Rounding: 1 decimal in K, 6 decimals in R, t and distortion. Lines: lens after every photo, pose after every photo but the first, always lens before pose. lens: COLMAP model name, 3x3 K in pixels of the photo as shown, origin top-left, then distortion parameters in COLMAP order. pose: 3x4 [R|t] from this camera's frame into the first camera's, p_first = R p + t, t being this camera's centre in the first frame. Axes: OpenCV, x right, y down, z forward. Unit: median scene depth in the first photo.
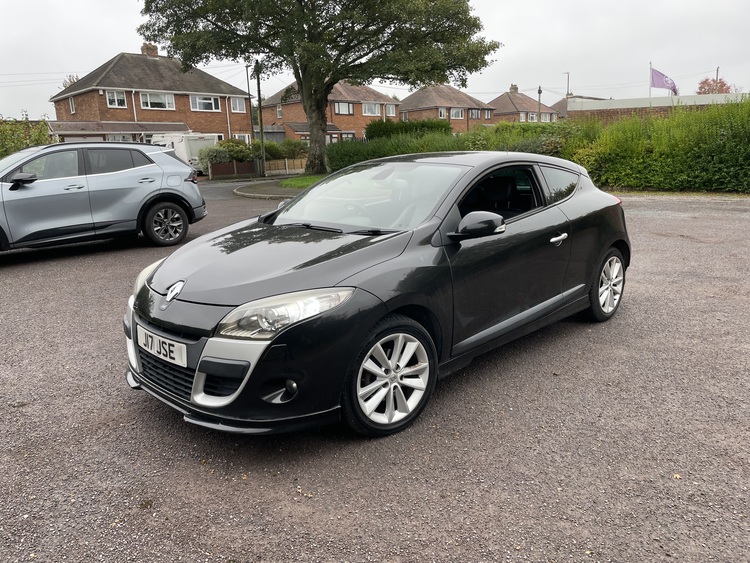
lens RADIAL K [[550.9, 0, 370.5], [0, 550.9, 277.9], [0, 0, 1]] dist [0.083098, -0.107552]
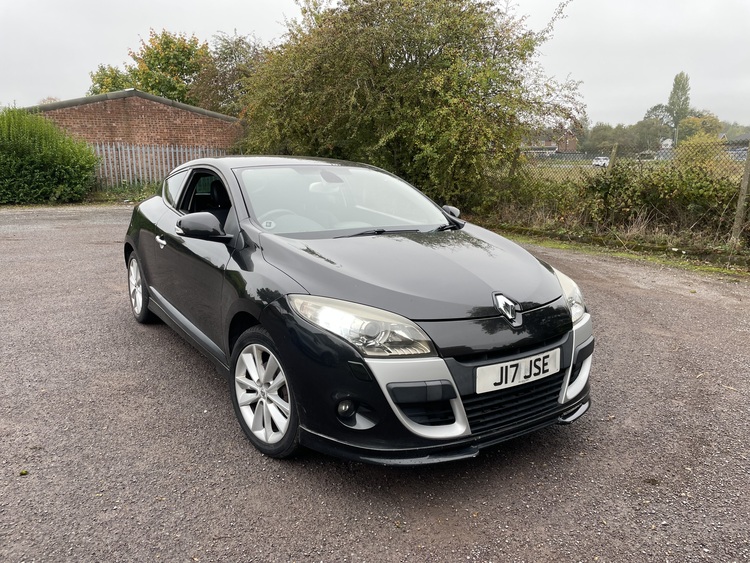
lens RADIAL K [[550.9, 0, 370.5], [0, 550.9, 277.9], [0, 0, 1]] dist [0.083098, -0.107552]
pose [[0.236453, -0.165371, 0.957467, -0.351880], [0.189241, 0.974378, 0.121557, -0.047127], [-0.953036, 0.152450, 0.261689, 0.280193]]
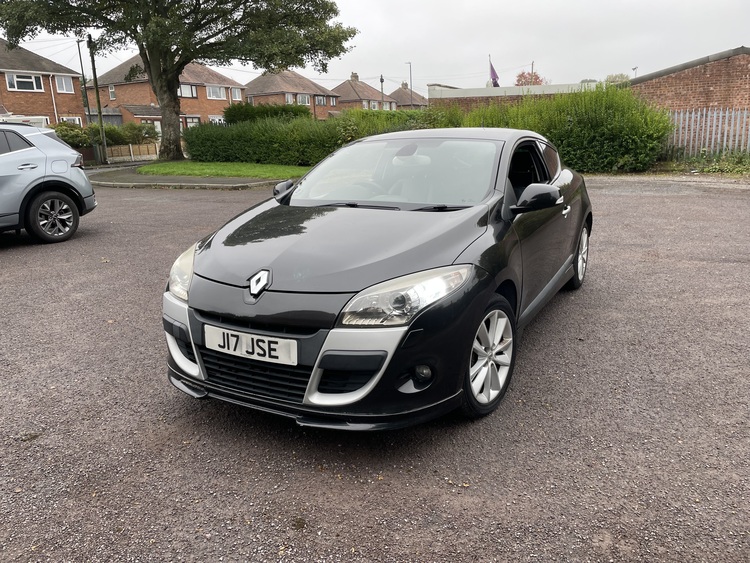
lens RADIAL K [[550.9, 0, 370.5], [0, 550.9, 277.9], [0, 0, 1]] dist [0.083098, -0.107552]
pose [[0.964895, -0.065103, 0.254440, -0.117192], [0.059279, 0.997775, 0.030497, 0.000387], [-0.255860, -0.014343, 0.966608, 0.032297]]
